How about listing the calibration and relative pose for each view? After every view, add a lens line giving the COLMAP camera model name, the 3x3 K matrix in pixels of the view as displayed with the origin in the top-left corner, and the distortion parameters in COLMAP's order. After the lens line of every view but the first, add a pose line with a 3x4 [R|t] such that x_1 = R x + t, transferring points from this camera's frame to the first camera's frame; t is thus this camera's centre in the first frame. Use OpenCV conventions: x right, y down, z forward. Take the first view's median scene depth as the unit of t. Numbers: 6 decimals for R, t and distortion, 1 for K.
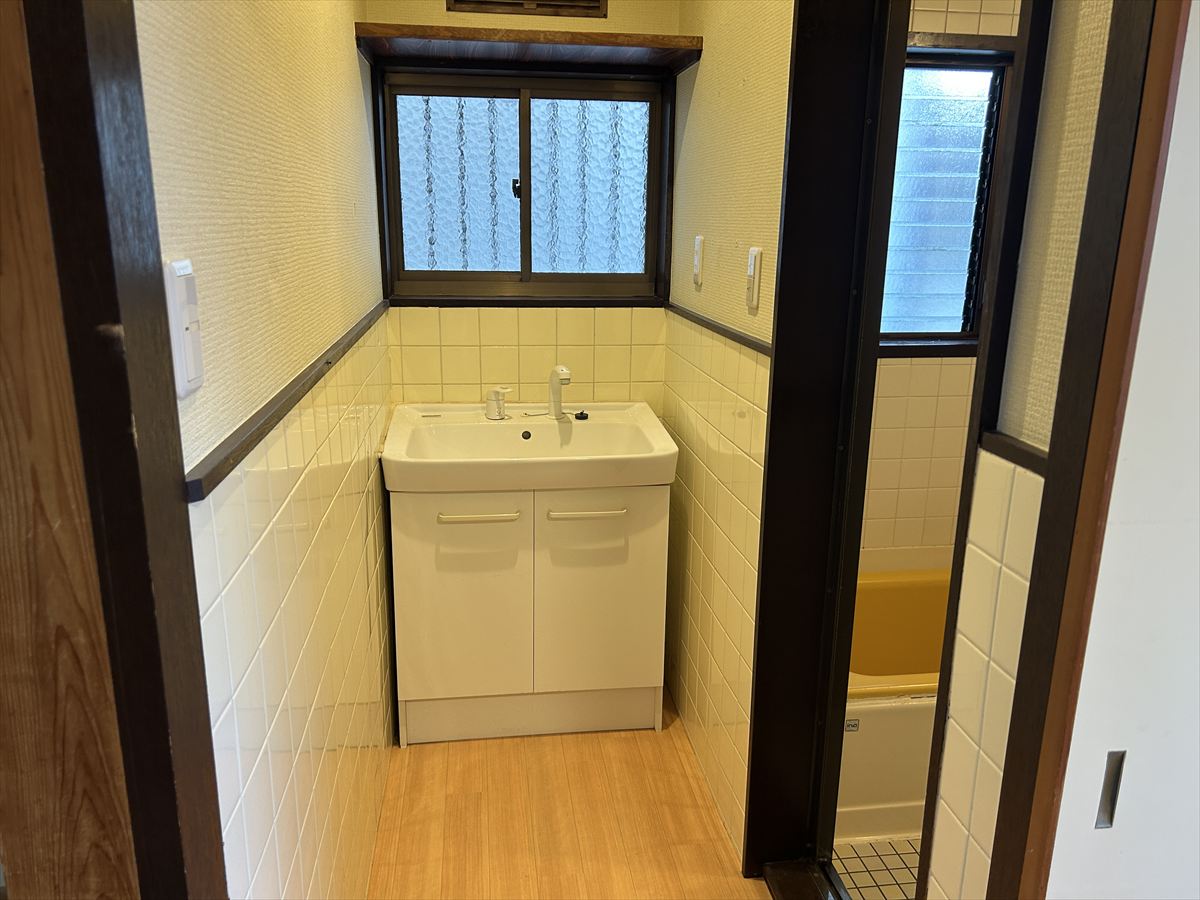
lens RADIAL K [[898.9, 0, 598.6], [0, 898.9, 442.3], [0, 0, 1]] dist [0.110277, -0.152053]
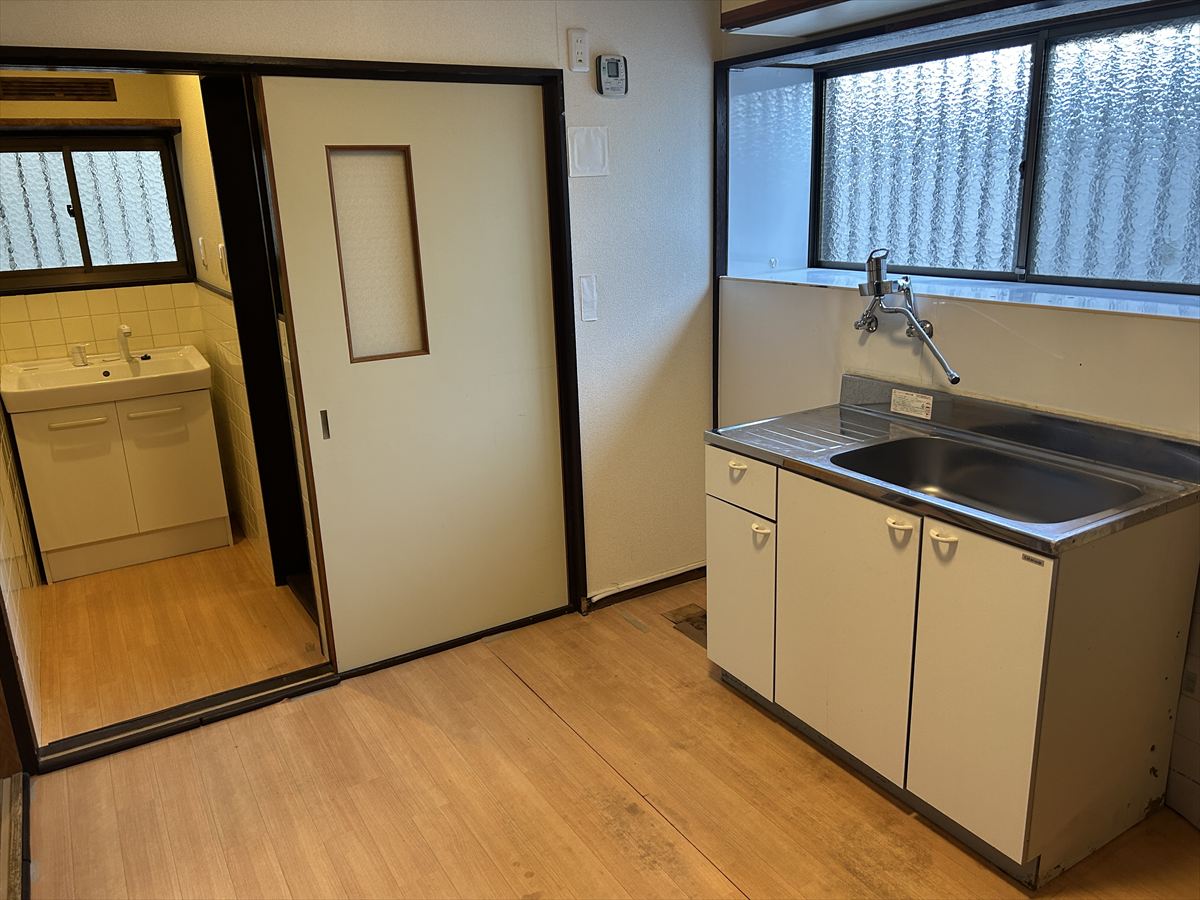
lens RADIAL K [[907.9, 0, 610.2], [0, 907.9, 441.5], [0, 0, 1]] dist [0.015462, -0.005569]
pose [[0.913846, -0.152478, 0.376346, 0.098288], [0.144603, 0.988262, 0.049271, 0.150170], [-0.379441, 0.009395, 0.925168, -0.728895]]
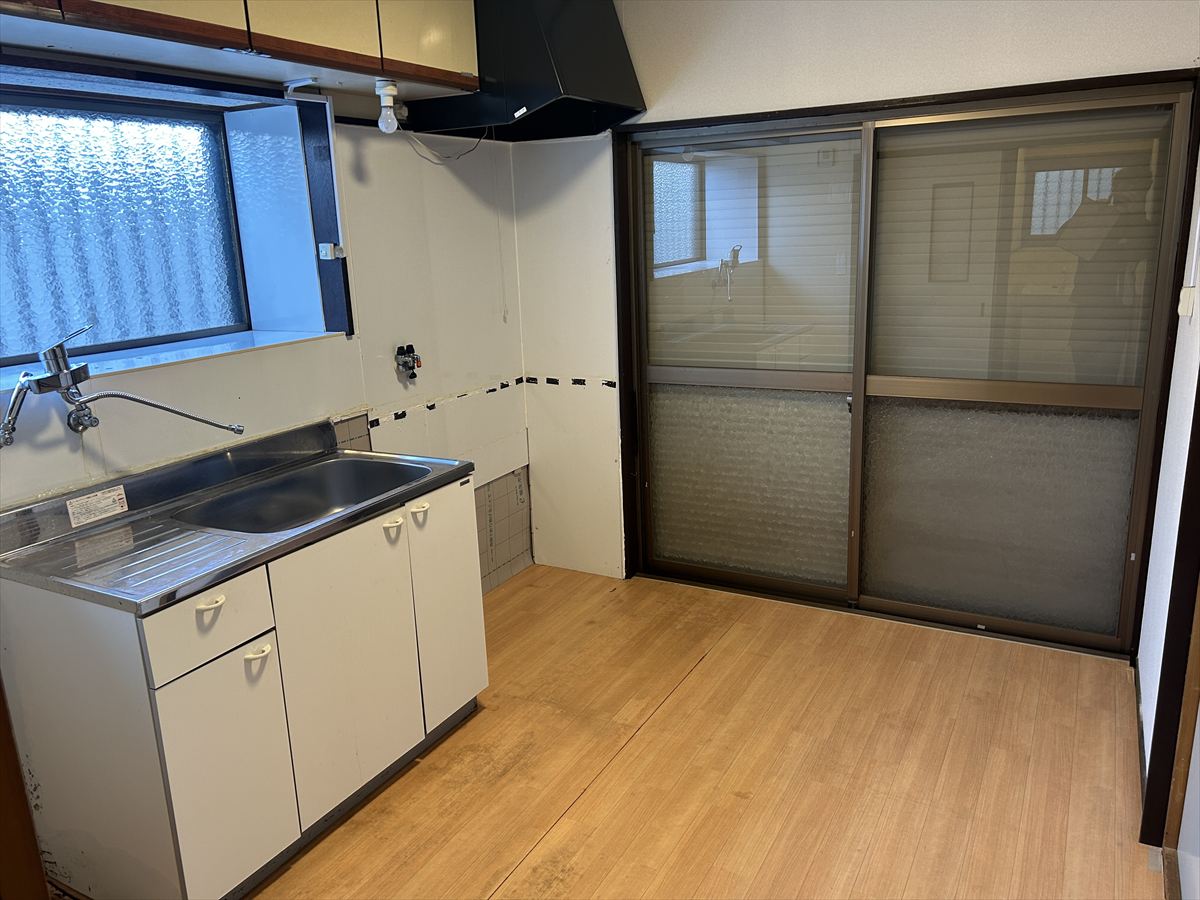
lens RADIAL K [[898.9, 0, 598.6], [0, 898.9, 442.3], [0, 0, 1]] dist [0.110277, -0.152053]
pose [[-0.800257, -0.124801, 0.586527, -0.771628], [0.173473, 0.888101, 0.425656, -1.188128], [-0.574018, 0.442380, -0.689060, 4.524057]]
